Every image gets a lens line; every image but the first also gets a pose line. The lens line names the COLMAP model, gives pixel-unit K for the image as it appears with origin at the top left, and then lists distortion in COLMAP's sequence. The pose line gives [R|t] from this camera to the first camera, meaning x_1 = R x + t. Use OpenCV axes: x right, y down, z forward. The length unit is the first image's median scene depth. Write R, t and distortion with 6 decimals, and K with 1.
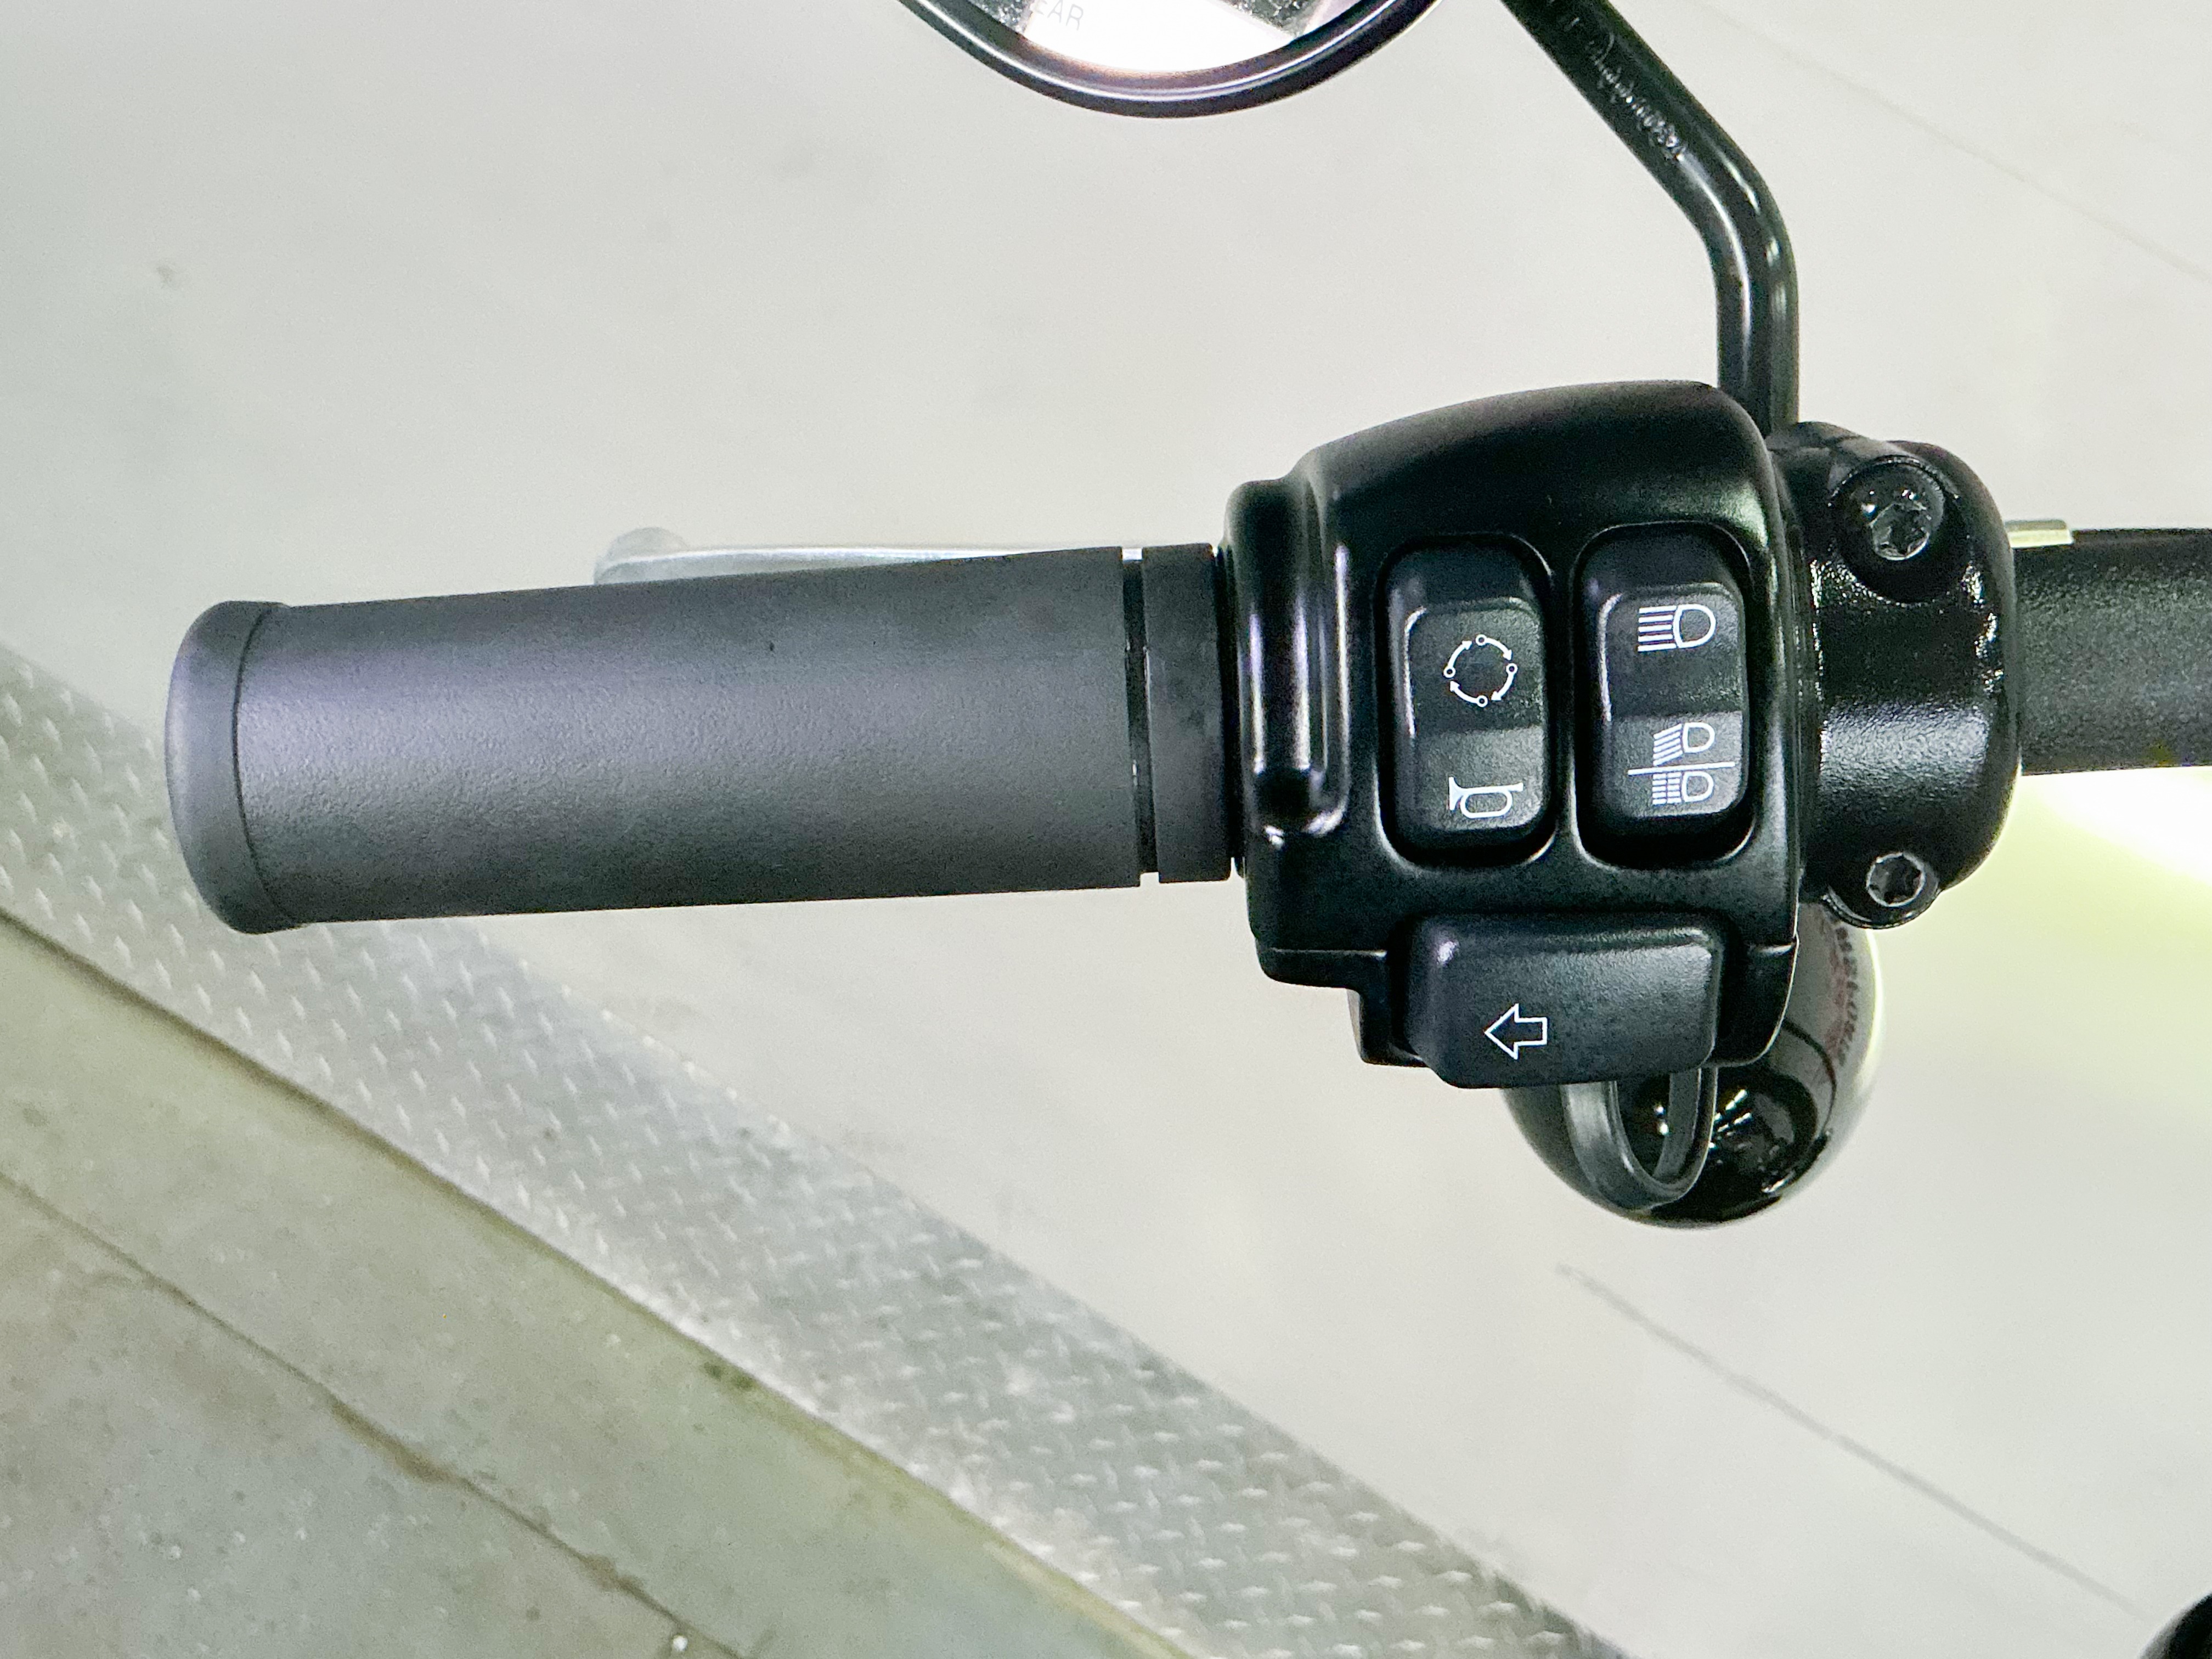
lens RADIAL K [[2462.5, 0, 1106.0], [0, 2462.5, 829.5], [0, 0, 1]] dist [0.101479, 0.007503]
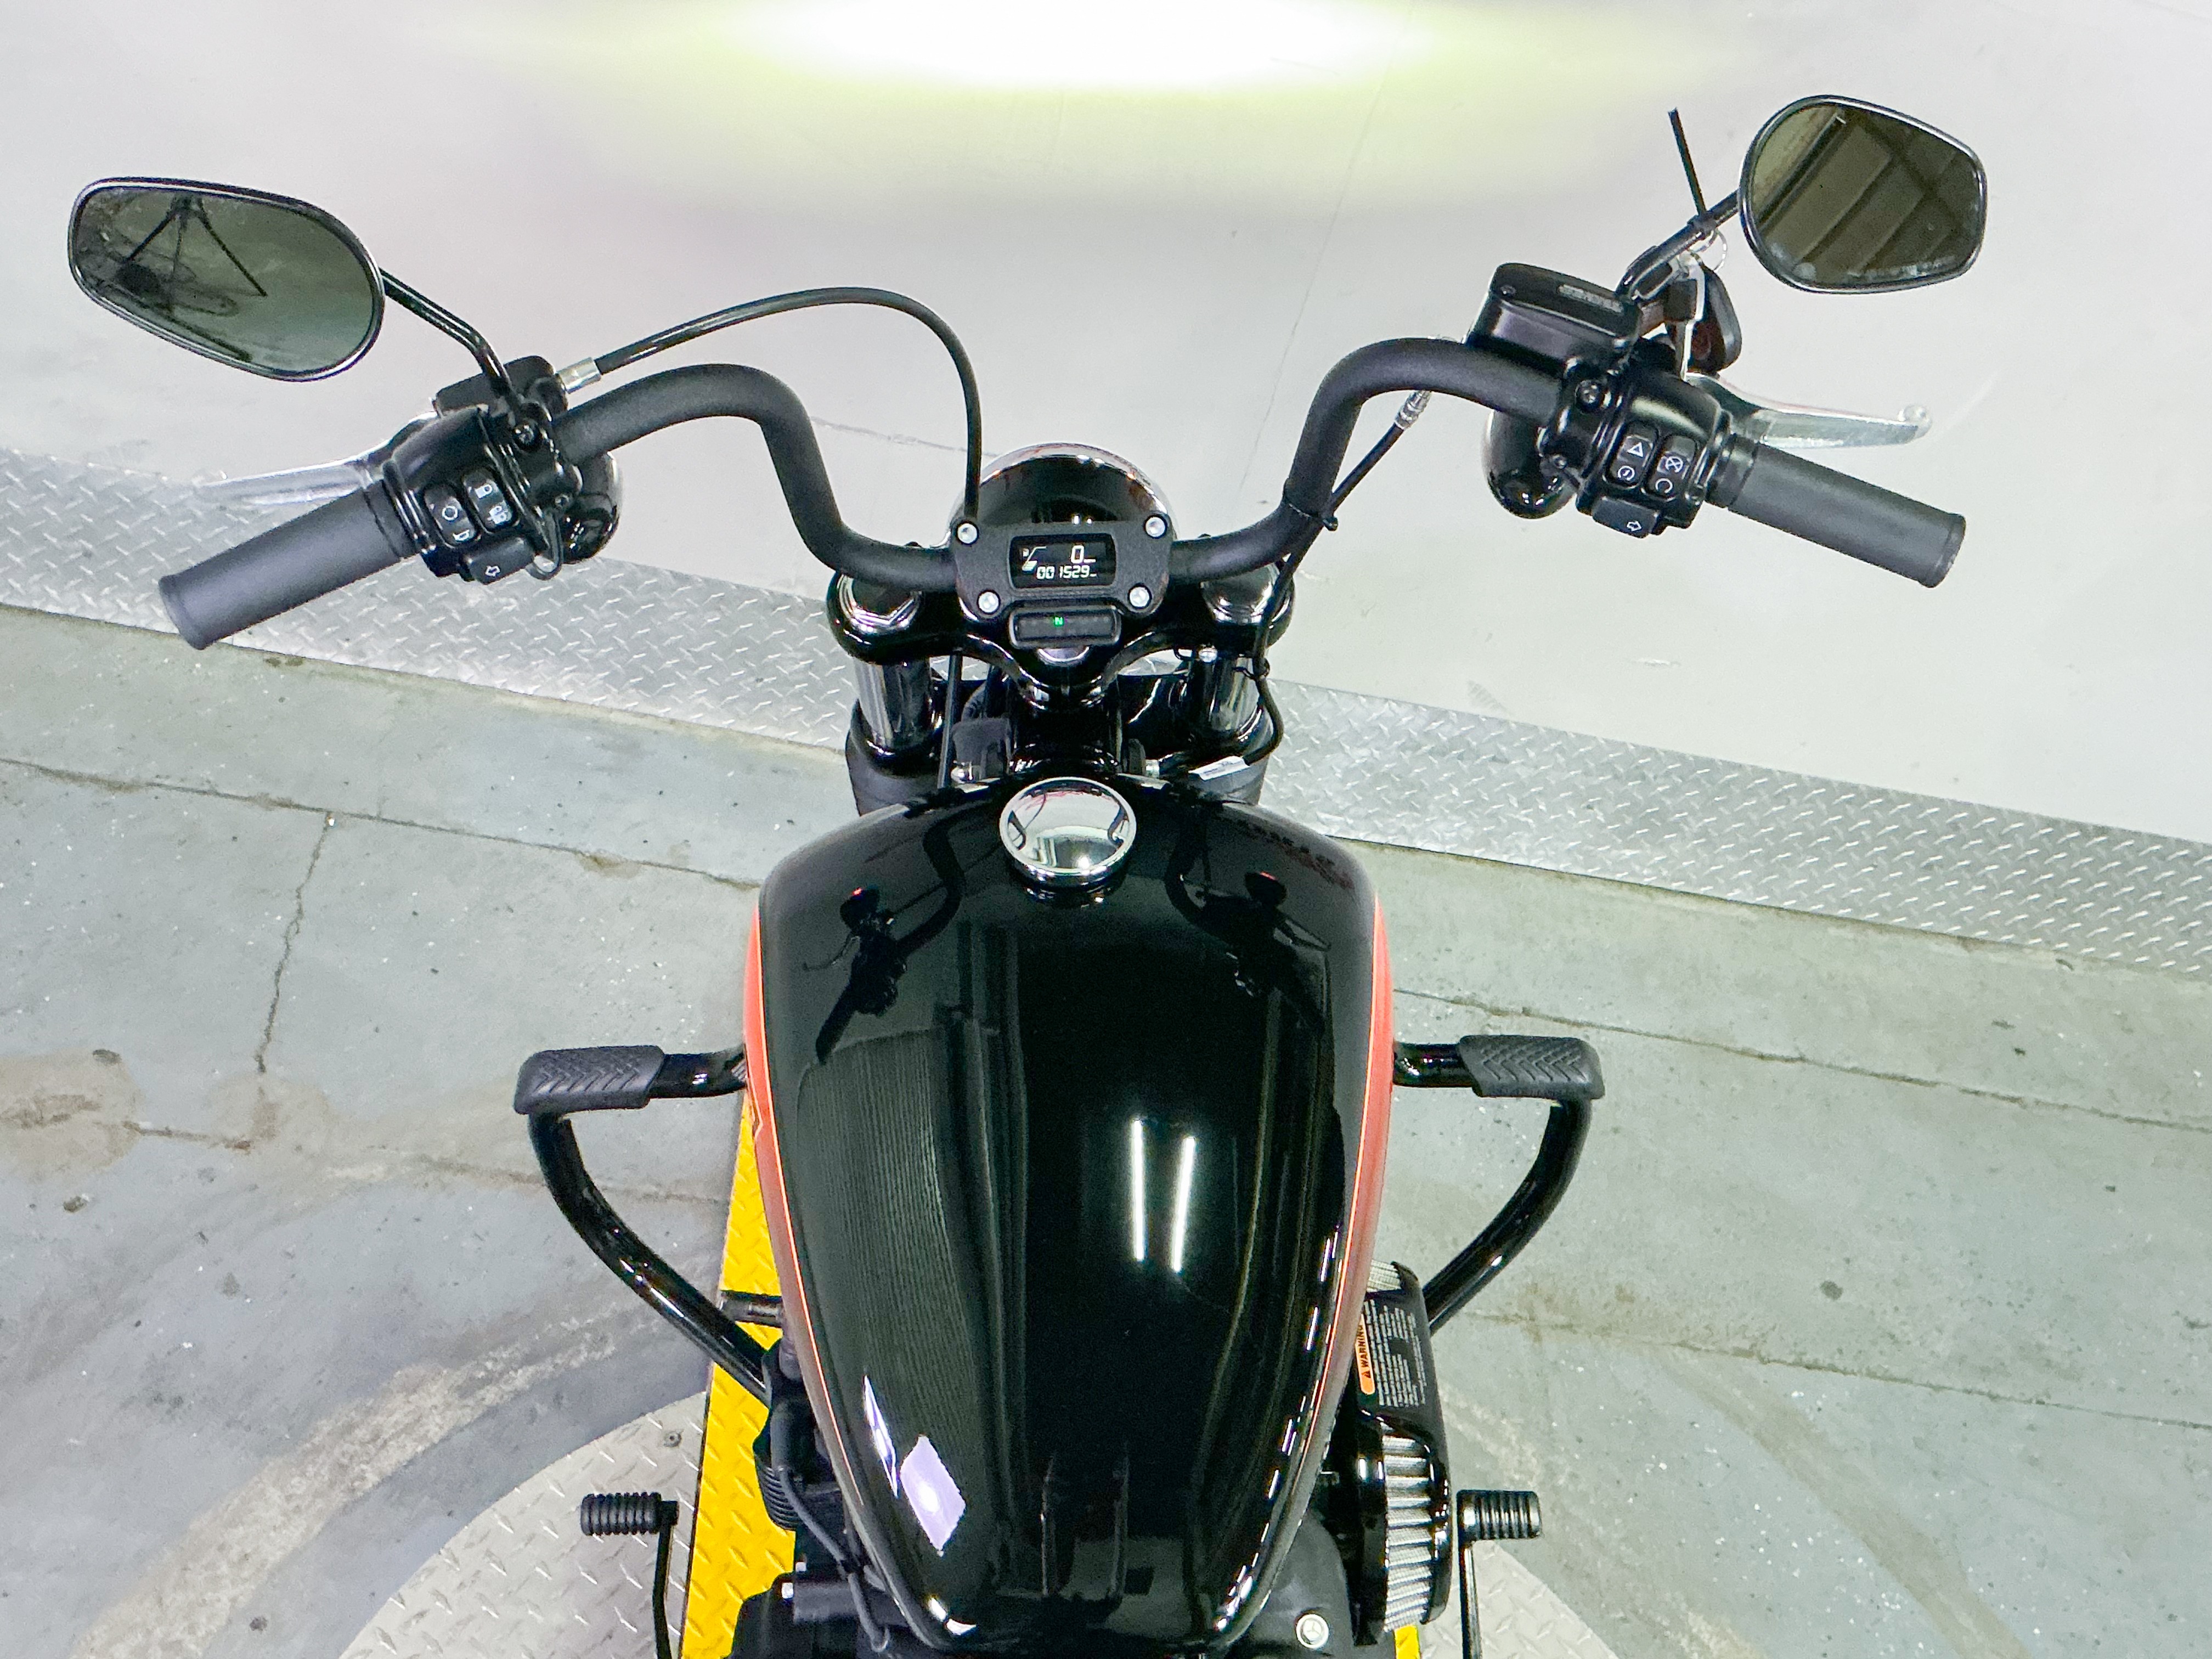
lens RADIAL K [[2312.0, 0, 1064.7], [0, 2312.0, 831.3], [0, 0, 1]] dist [0.139414, -0.249891]
pose [[0.917403, -0.373639, 0.136988, 0.048236], [0.293186, 0.867332, 0.402216, -0.122629], [-0.269097, -0.328831, 0.905238, -0.444833]]
